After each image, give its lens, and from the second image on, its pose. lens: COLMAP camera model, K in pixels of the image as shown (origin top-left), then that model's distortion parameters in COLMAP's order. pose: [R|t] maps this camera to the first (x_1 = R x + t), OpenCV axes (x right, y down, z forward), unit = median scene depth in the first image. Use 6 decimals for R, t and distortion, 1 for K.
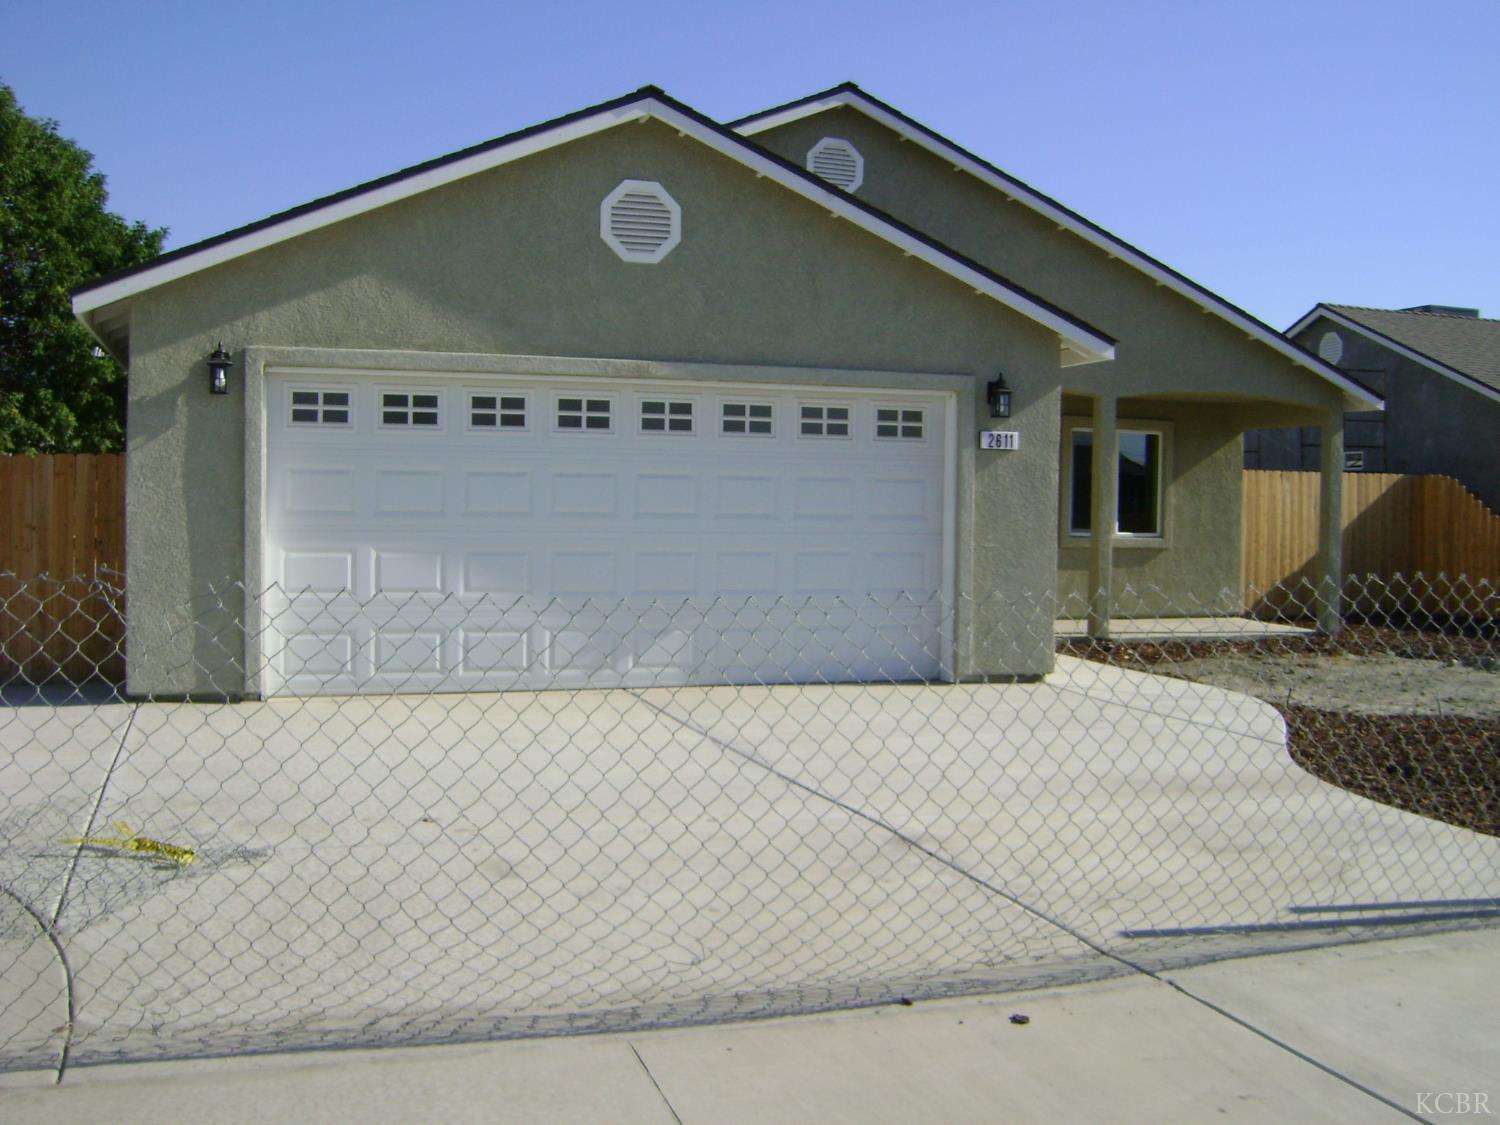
lens RADIAL K [[1524.4, 0, 717.0], [0, 1524.4, 547.6], [0, 0, 1]] dist [-0.117529, 0.000000]
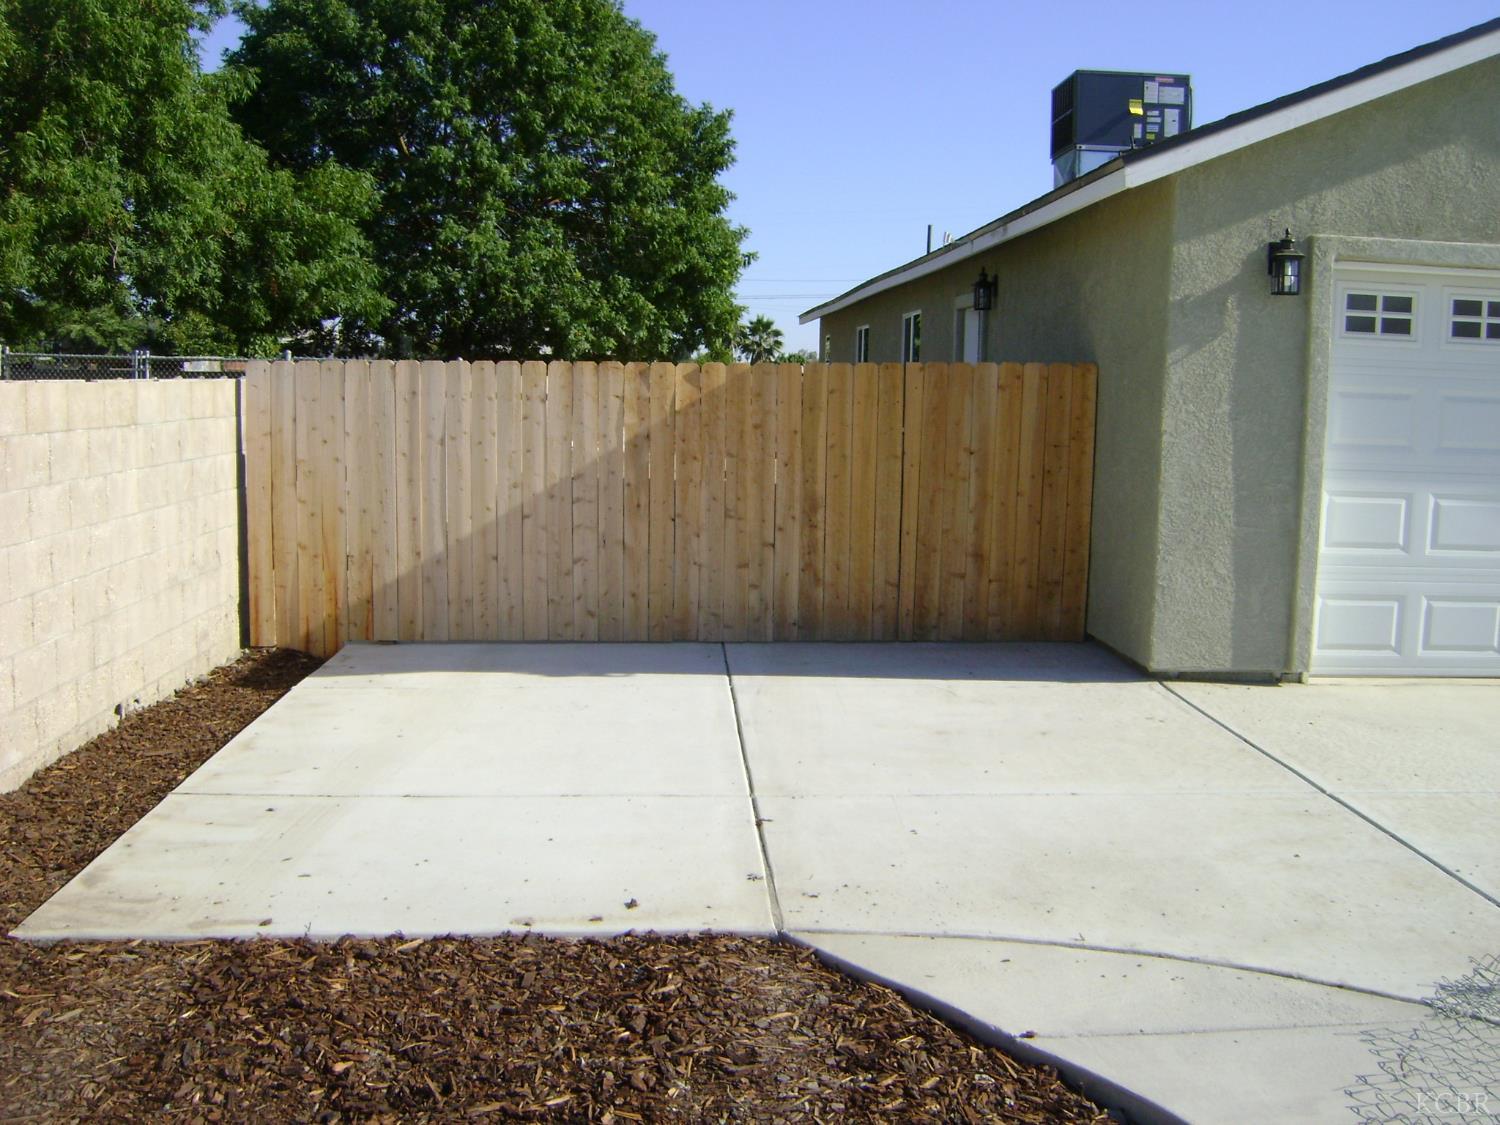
lens RADIAL K [[1524.4, 0, 754.2], [0, 1524.4, 566.1], [0, 0, 1]] dist [-0.117529, 0.000000]
pose [[0.969841, 0.042146, -0.240069, -0.374146], [-0.021784, 0.995983, 0.086850, -0.021413], [0.242765, -0.079001, 0.966863, 0.154736]]
